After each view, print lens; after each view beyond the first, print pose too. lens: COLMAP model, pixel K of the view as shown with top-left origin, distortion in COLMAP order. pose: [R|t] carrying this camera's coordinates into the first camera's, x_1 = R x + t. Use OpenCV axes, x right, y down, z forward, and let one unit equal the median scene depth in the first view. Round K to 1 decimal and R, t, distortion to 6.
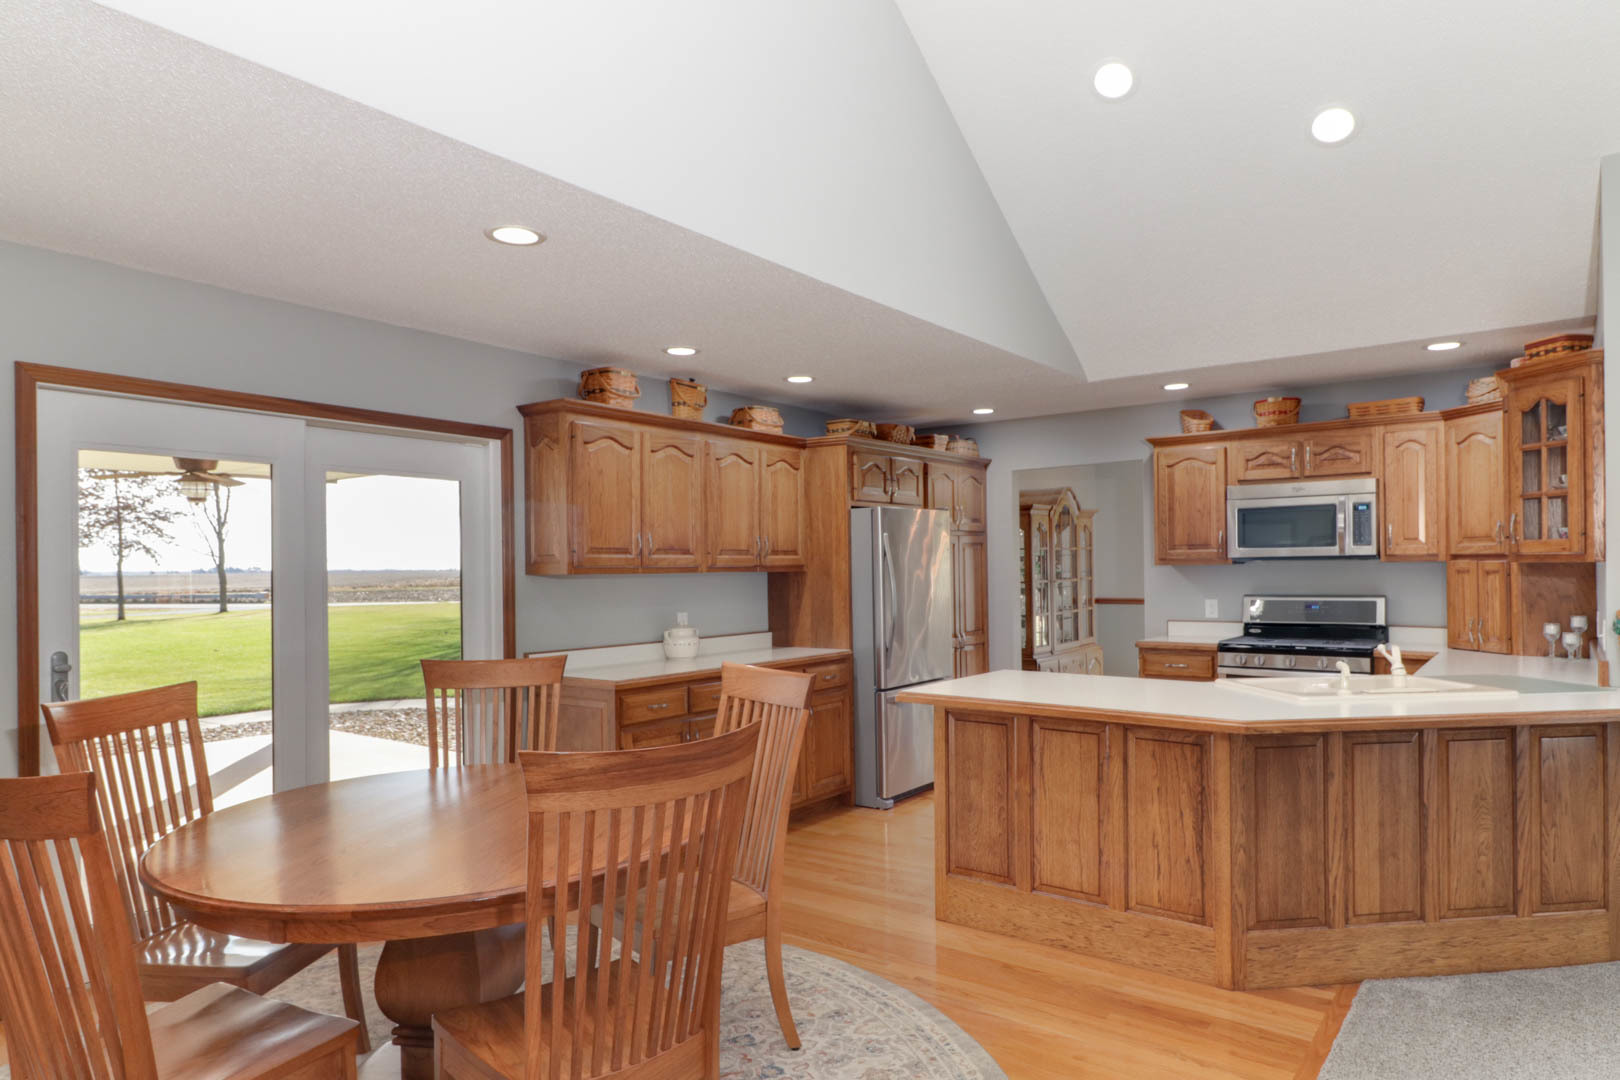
lens RADIAL K [[990.8, 0, 811.7], [0, 990.8, 573.0], [0, 0, 1]] dist [-0.002234, -0.002531]
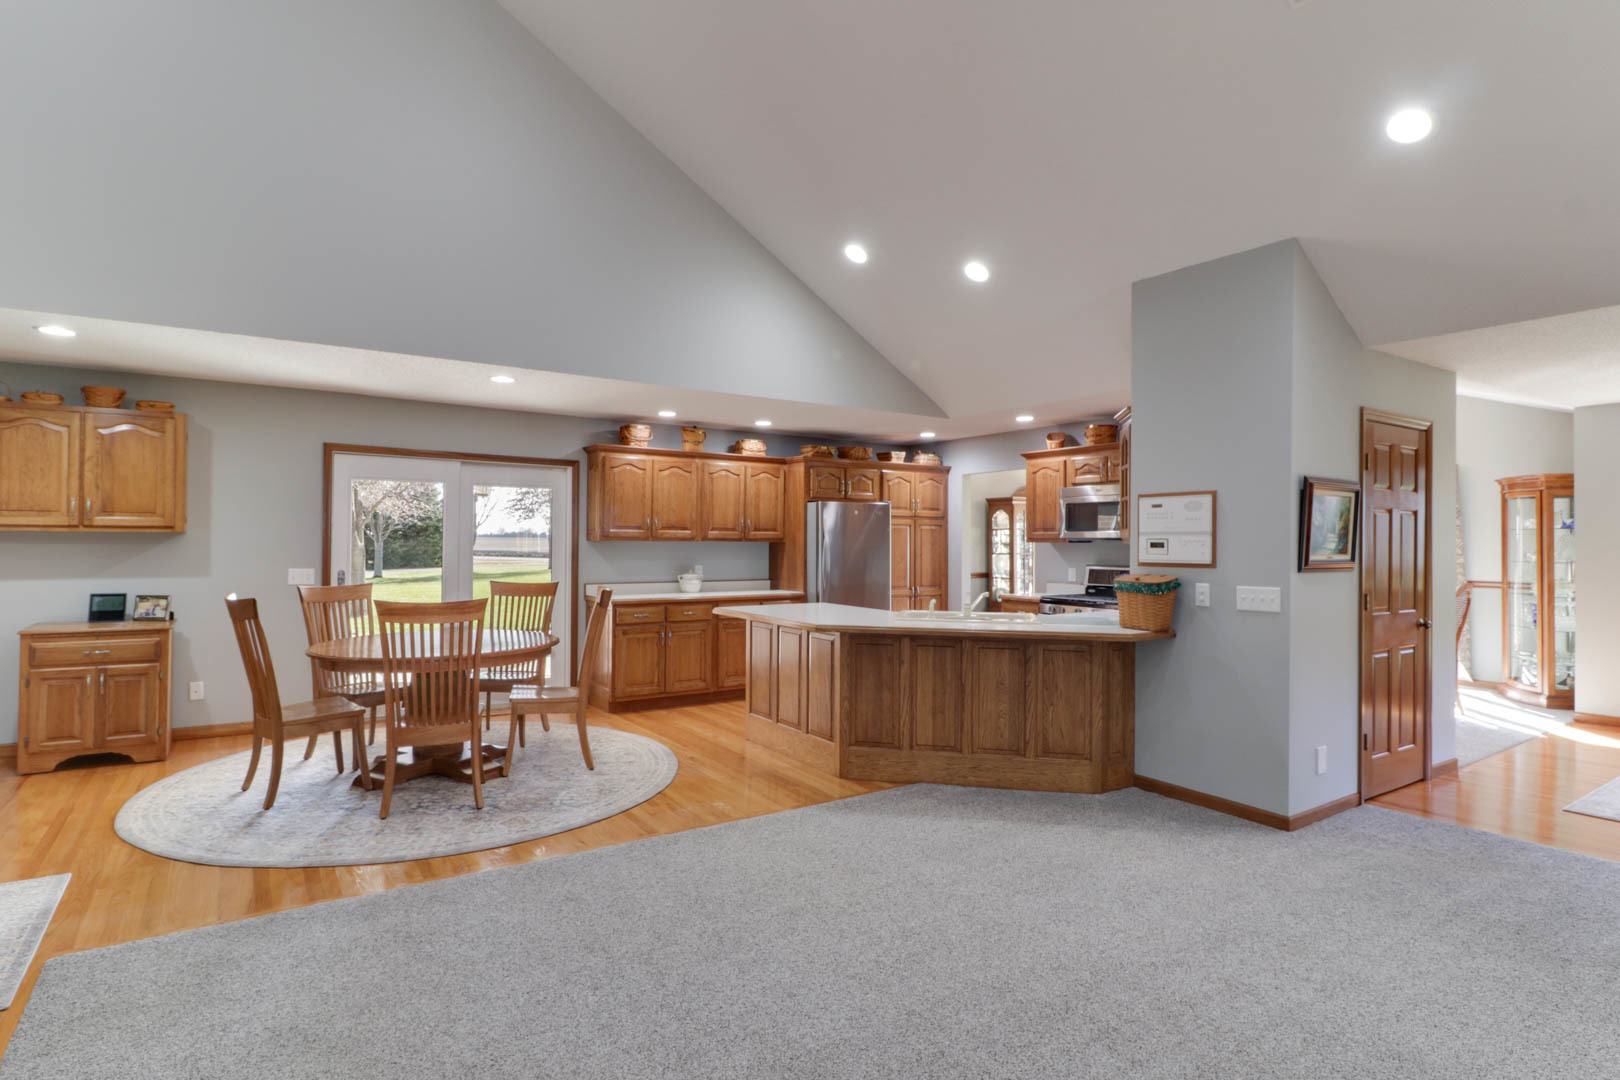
lens RADIAL K [[827.2, 0, 805.0], [0, 827.2, 532.6], [0, 0, 1]] dist [0.006352, 0.000260]
pose [[0.948126, 0.015118, -0.317537, 0.577713], [-0.019463, 0.999755, -0.010515, -0.004265], [0.317300, 0.016150, 0.948188, -0.311342]]
